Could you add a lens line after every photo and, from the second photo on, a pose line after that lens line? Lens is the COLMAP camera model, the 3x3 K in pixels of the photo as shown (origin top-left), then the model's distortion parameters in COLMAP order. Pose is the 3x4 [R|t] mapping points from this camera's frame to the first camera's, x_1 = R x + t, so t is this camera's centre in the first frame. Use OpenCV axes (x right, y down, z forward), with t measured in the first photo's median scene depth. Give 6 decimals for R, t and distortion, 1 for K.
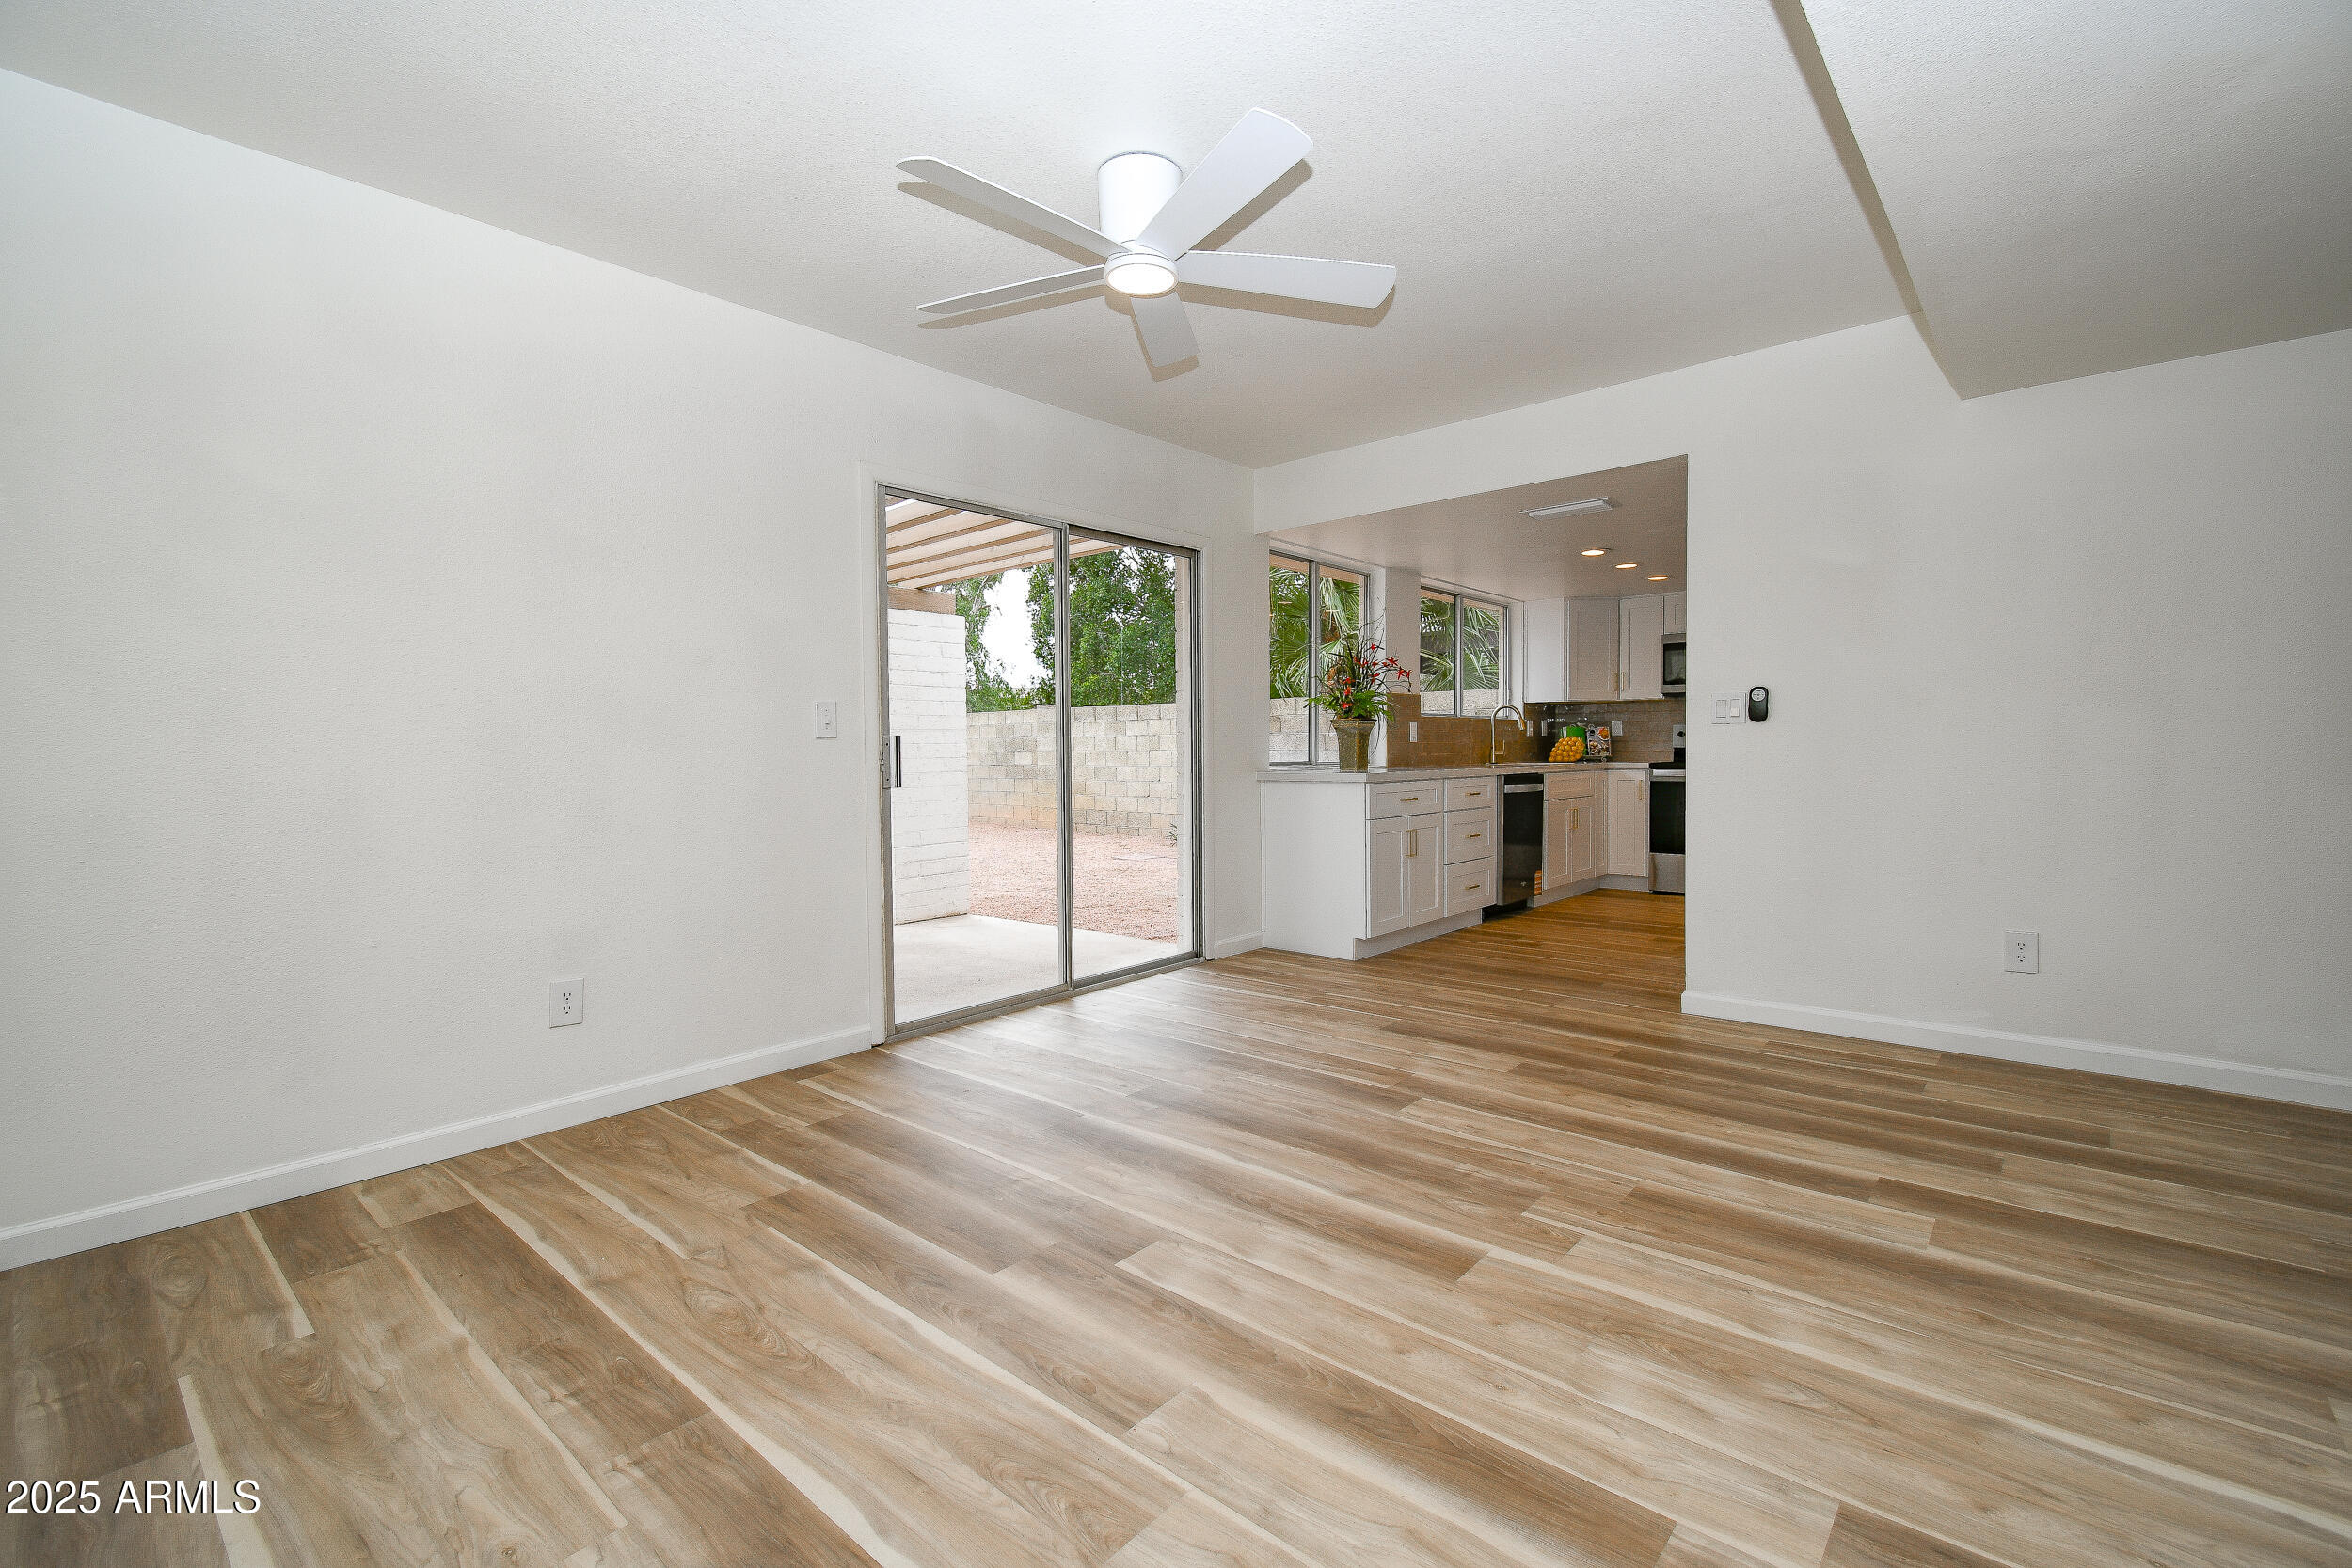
lens RADIAL K [[1017.4, 0, 1202.0], [0, 1017.4, 775.4], [0, 0, 1]] dist [0.006945, -0.000809]
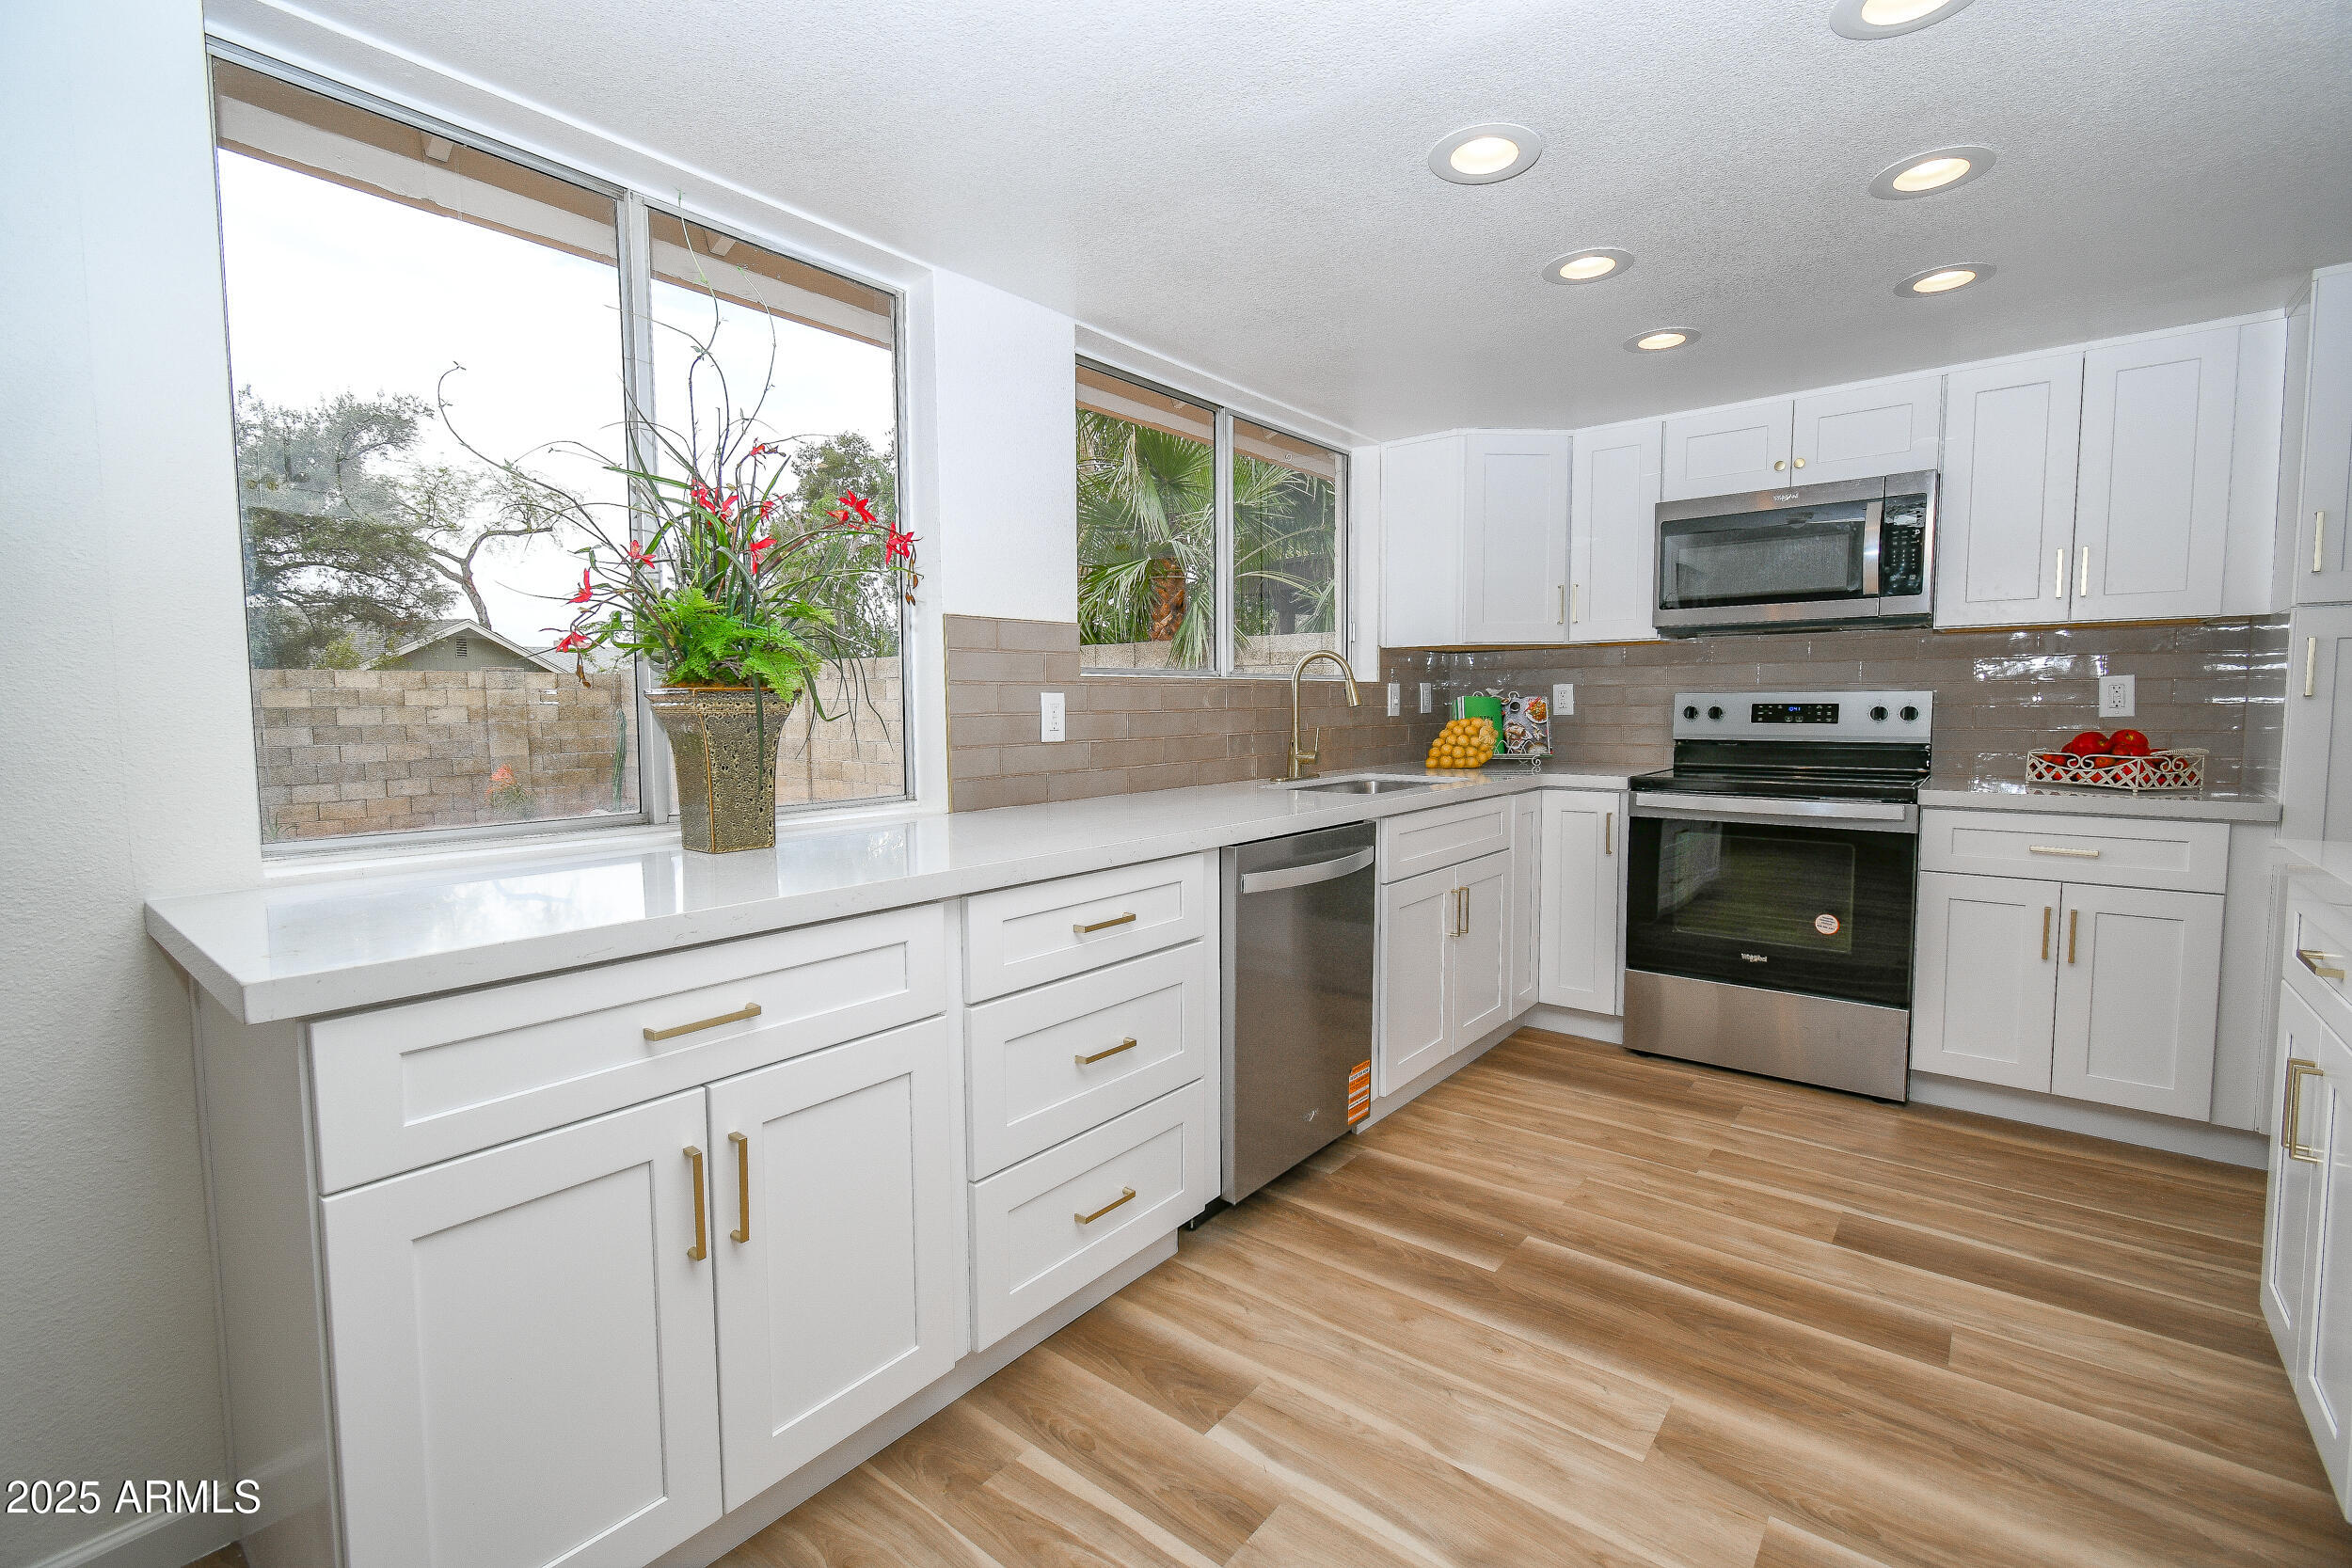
lens RADIAL K [[1017.4, 0, 1199.0], [0, 1017.4, 762.2], [0, 0, 1]] dist [0.006945, -0.000809]
pose [[0.999570, -0.000549, 0.029328, 0.317245], [-0.000547, 0.999302, 0.037340, -0.050464], [-0.029328, -0.037340, 0.998872, 0.748535]]
